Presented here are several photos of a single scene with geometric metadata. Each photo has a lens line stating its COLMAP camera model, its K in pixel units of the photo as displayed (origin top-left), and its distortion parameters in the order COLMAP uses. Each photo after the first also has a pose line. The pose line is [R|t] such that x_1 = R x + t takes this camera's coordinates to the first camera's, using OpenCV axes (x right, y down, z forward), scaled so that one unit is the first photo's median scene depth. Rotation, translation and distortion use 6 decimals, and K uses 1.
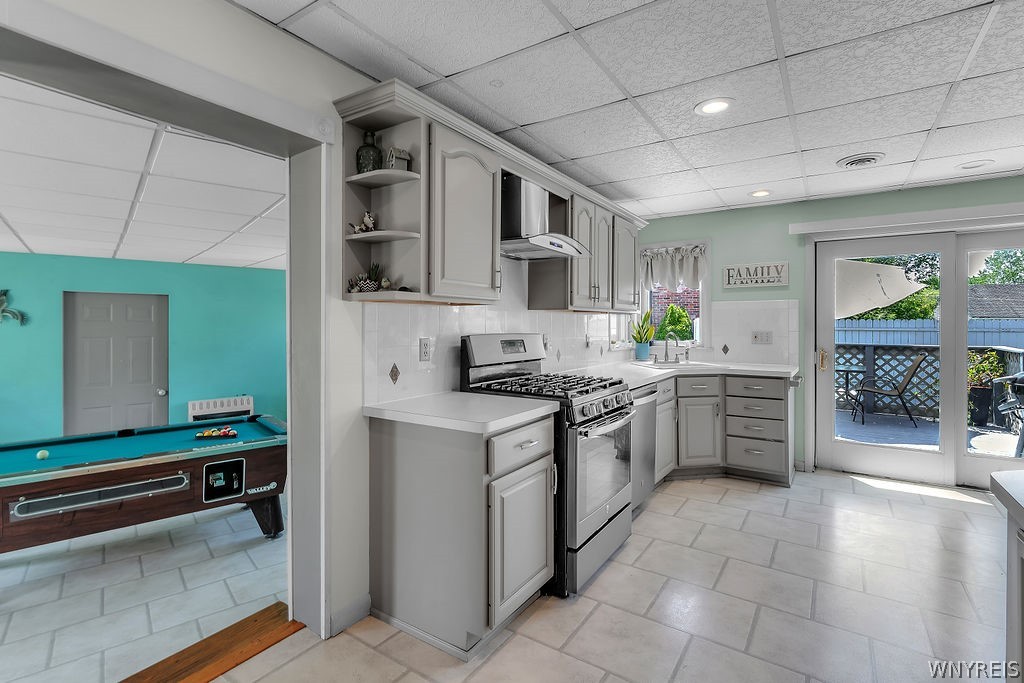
lens RADIAL K [[470.0, 0, 510.7], [0, 470.0, 325.8], [0, 0, 1]] dist [0.000741, 0.000251]
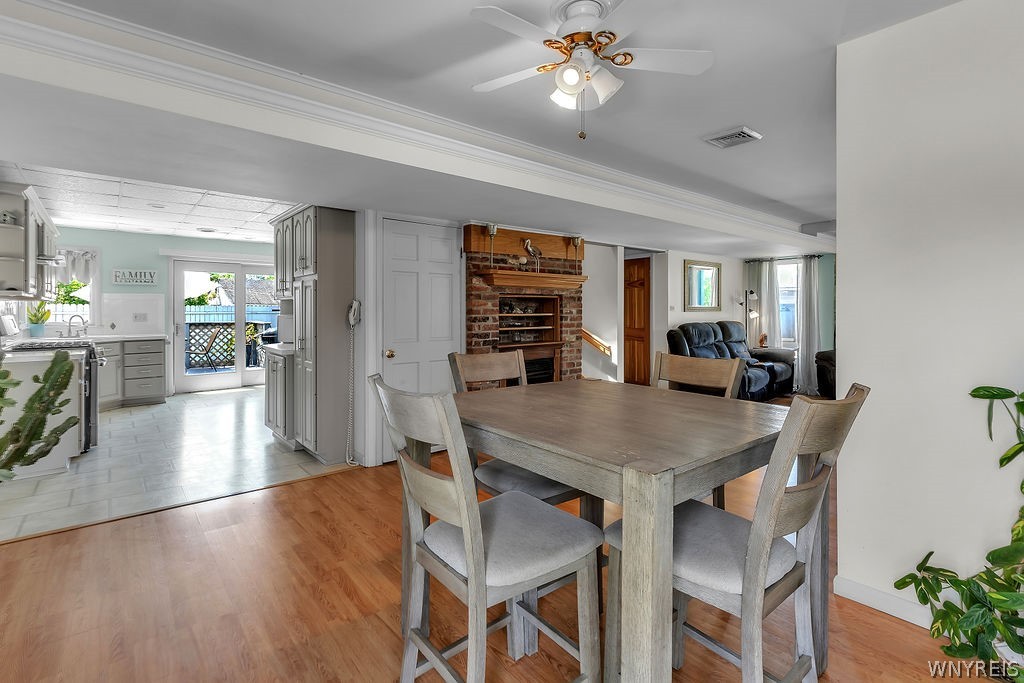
lens RADIAL K [[520.0, 0, 514.2], [0, 520.0, 311.2], [0, 0, 1]] dist [-0.001358, 0.000047]
pose [[0.286755, -0.005356, 0.957989, -0.761863], [0.004746, 0.999980, 0.004170, 0.003497], [-0.957992, 0.003351, 0.286775, -0.683691]]
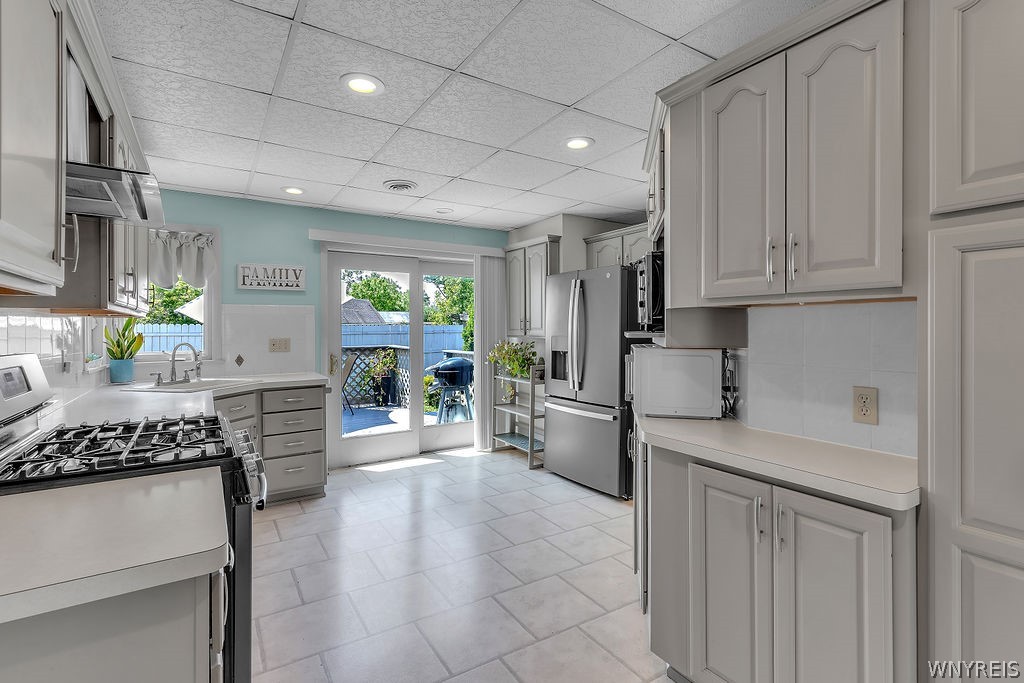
lens RADIAL K [[484.8, 0, 476.3], [0, 484.8, 328.0], [0, 0, 1]] dist [0.000055, -0.000107]
pose [[0.427247, -0.004625, 0.904123, -0.165937], [0.008522, 0.999963, 0.001088, -0.006561], [-0.904095, 0.007241, 0.427271, 0.239957]]
